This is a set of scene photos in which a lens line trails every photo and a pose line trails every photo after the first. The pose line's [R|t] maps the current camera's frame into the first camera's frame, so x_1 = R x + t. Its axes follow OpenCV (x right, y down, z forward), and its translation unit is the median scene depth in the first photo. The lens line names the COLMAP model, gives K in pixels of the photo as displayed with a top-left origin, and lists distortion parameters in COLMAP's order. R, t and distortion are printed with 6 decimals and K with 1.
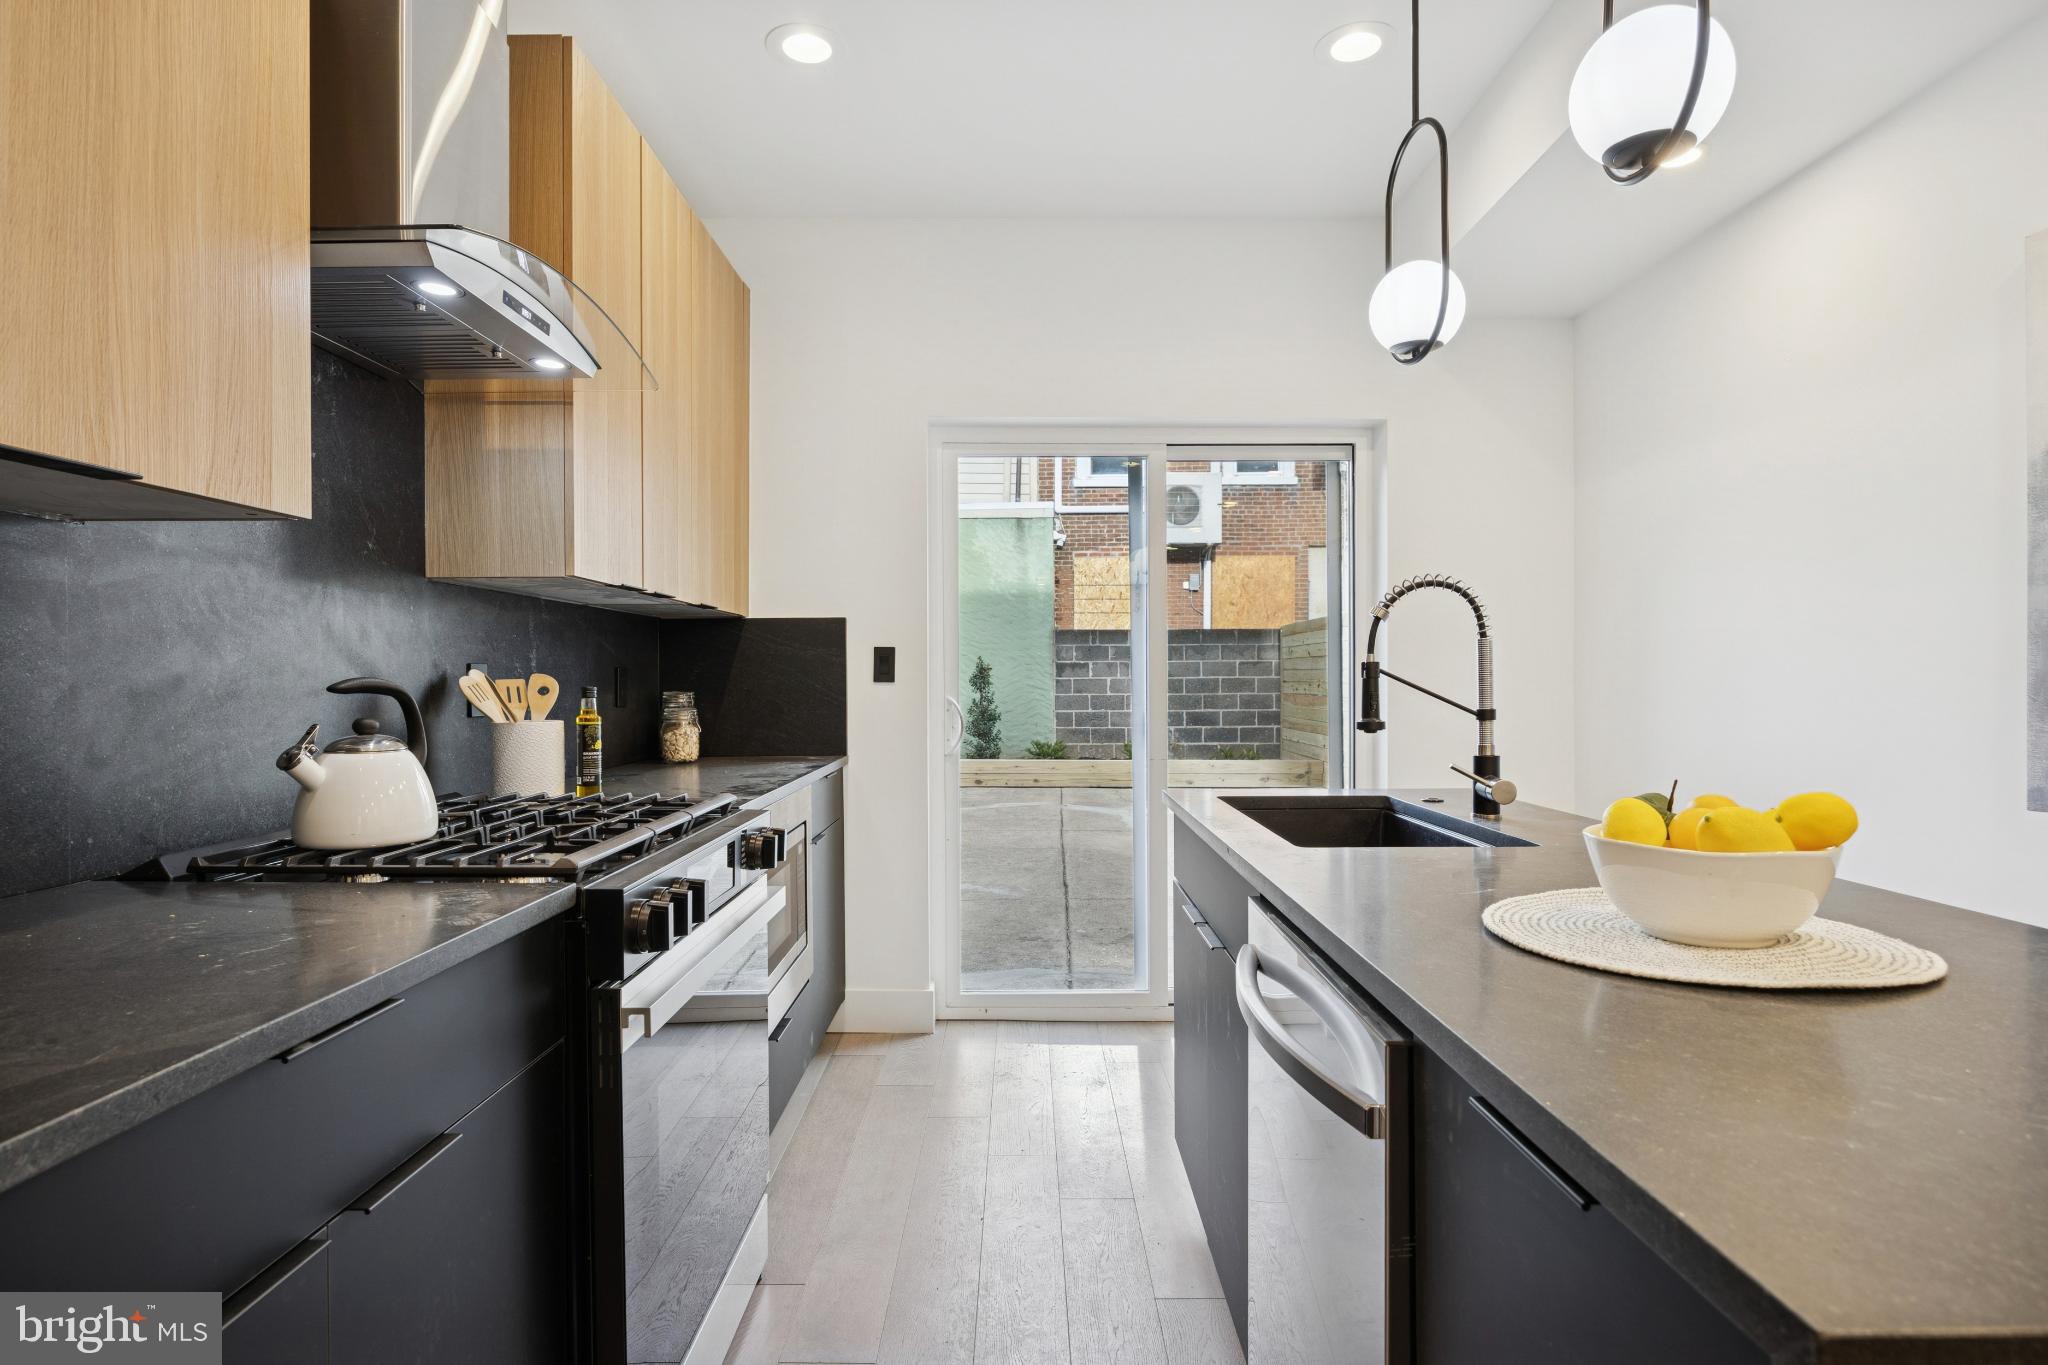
lens RADIAL K [[1065.9, 0, 1026.8], [0, 1065.9, 676.9], [0, 0, 1]] dist [-0.001809, 0.000096]
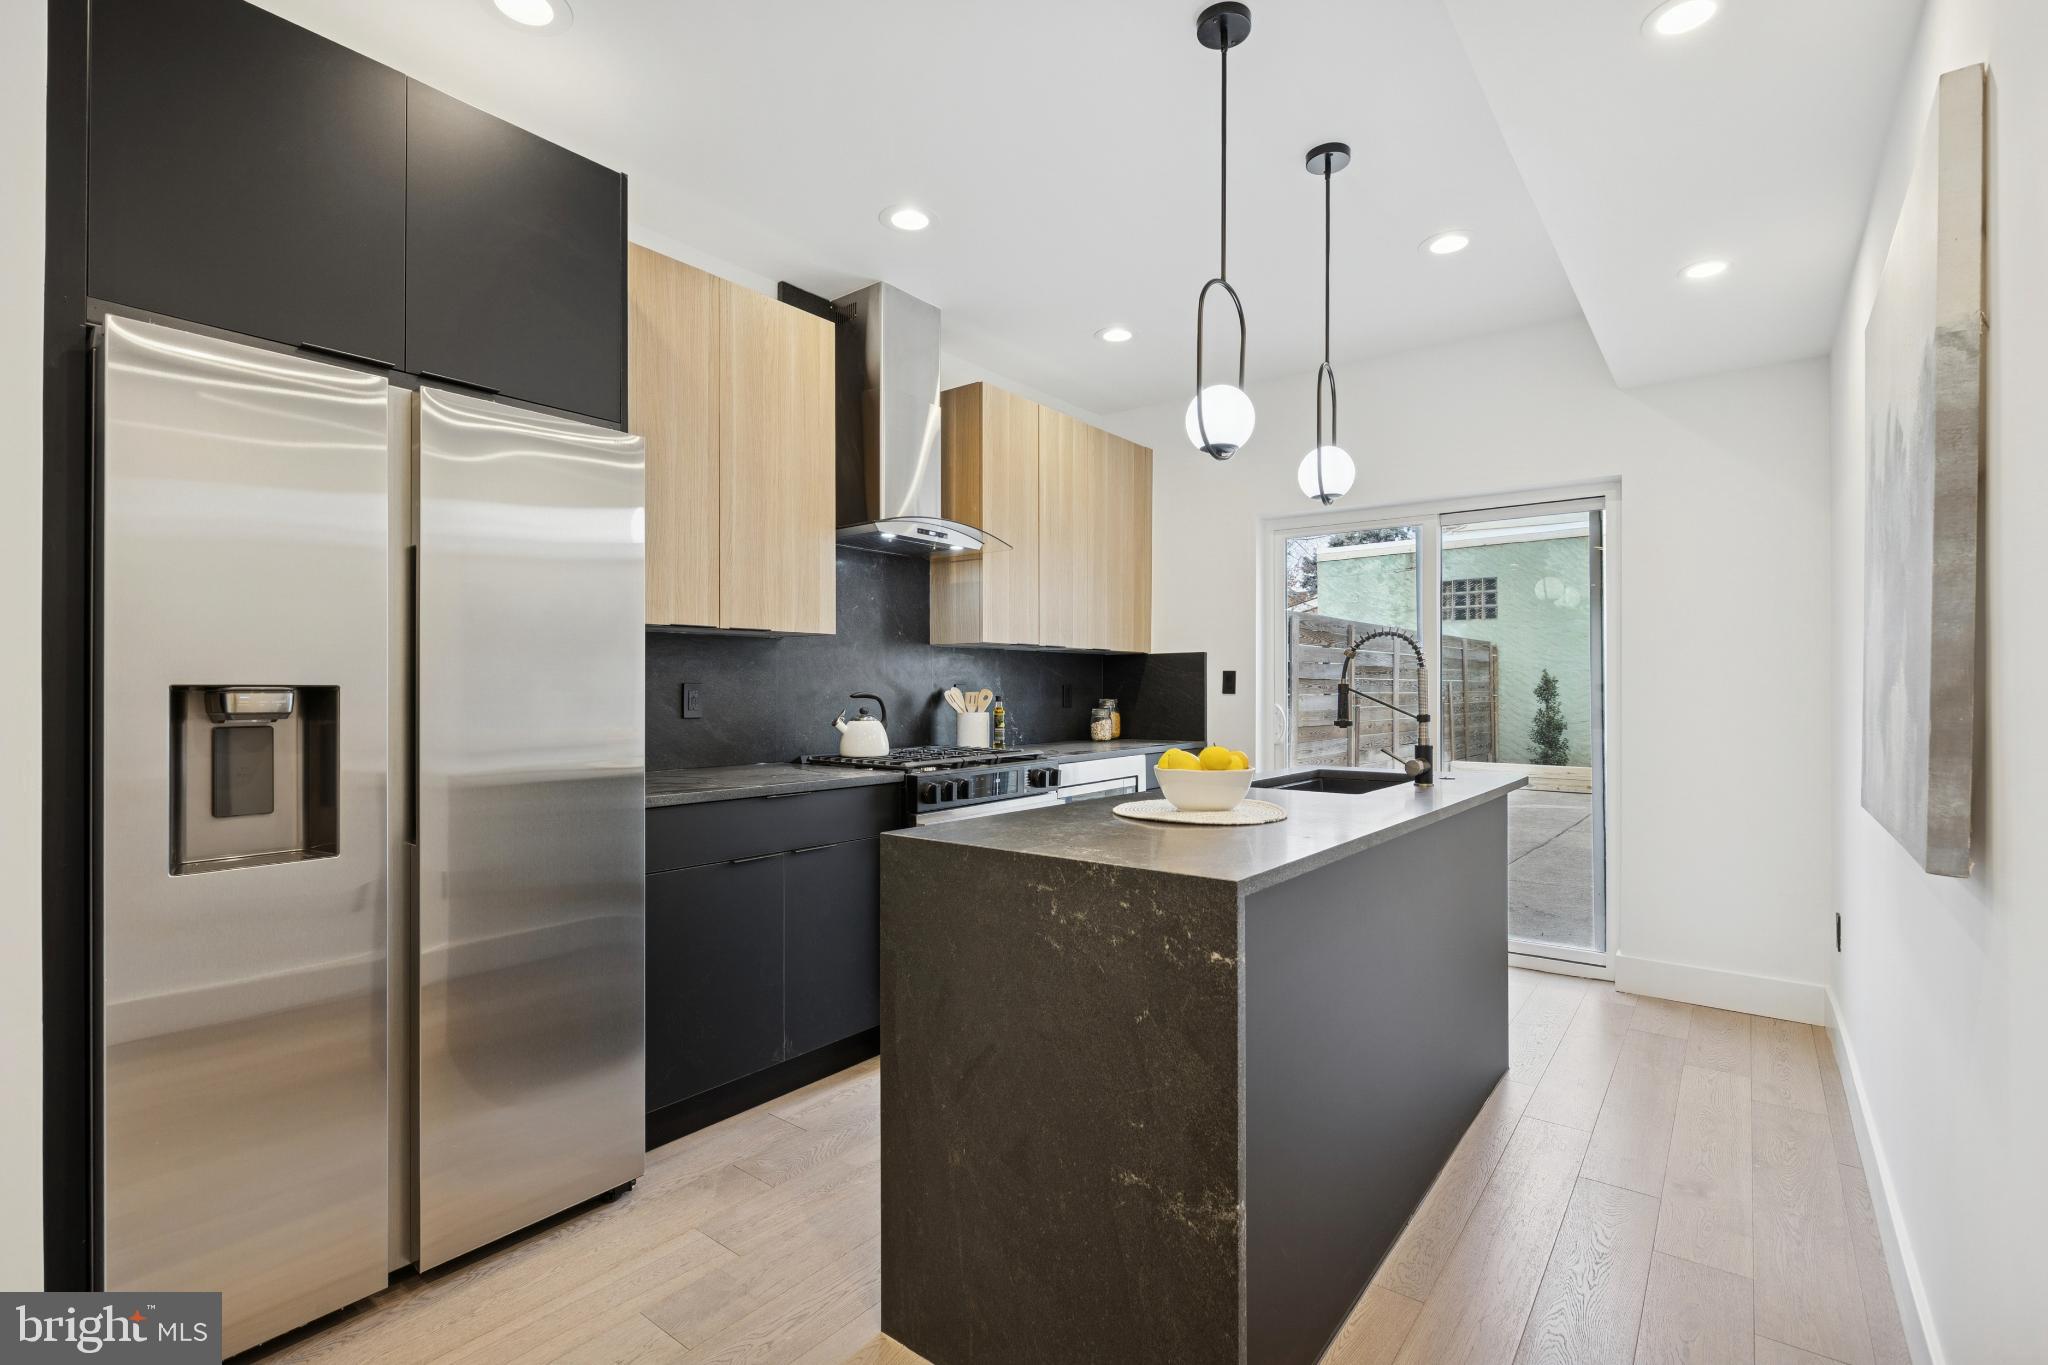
lens RADIAL K [[932.7, 0, 1022.5], [0, 932.7, 687.6], [0, 0, 1]] dist [0.001097, 0.000009]
pose [[0.784146, 0.000591, -0.620576, 0.717218], [-0.000087, 1.000000, 0.000842, -0.008104], [0.620577, -0.000606, 0.784146, -0.349384]]
